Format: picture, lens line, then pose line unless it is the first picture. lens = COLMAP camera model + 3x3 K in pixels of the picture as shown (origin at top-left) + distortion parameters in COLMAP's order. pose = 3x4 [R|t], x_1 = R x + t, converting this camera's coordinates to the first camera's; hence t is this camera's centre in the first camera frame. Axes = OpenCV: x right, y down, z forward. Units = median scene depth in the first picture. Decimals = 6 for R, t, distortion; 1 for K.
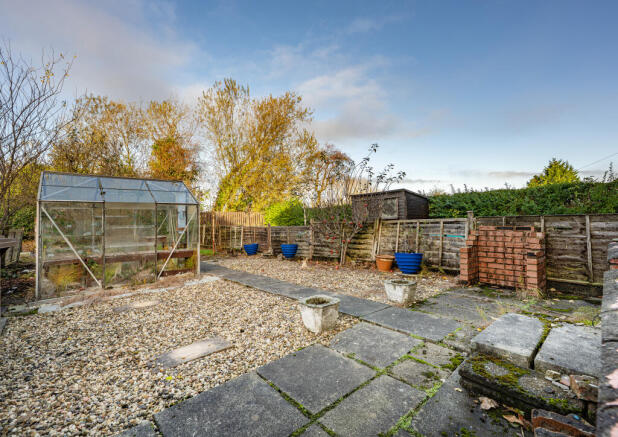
lens RADIAL K [[273.6, 0, 309.0], [0, 273.6, 218.5], [0, 0, 1]] dist [0.000194, 0.000021]
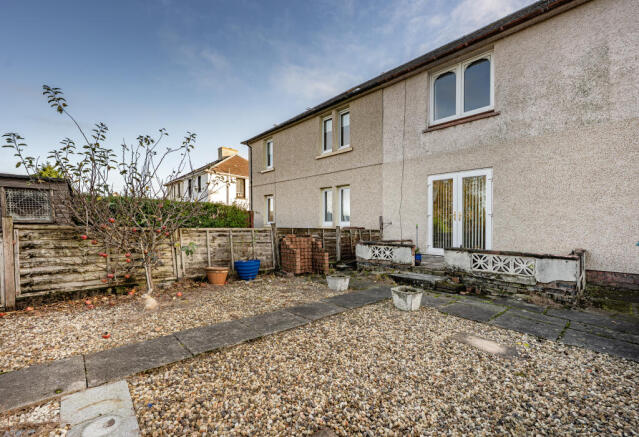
lens RADIAL K [[273.8, 0, 319.5], [0, 273.8, 218.5], [0, 0, 1]] dist [-0.000172, -0.000039]
pose [[-0.021007, 0.056341, 0.998191, -0.631911], [-0.032799, 0.997835, -0.057011, 0.016066], [-0.999241, -0.033937, -0.019113, 0.690272]]
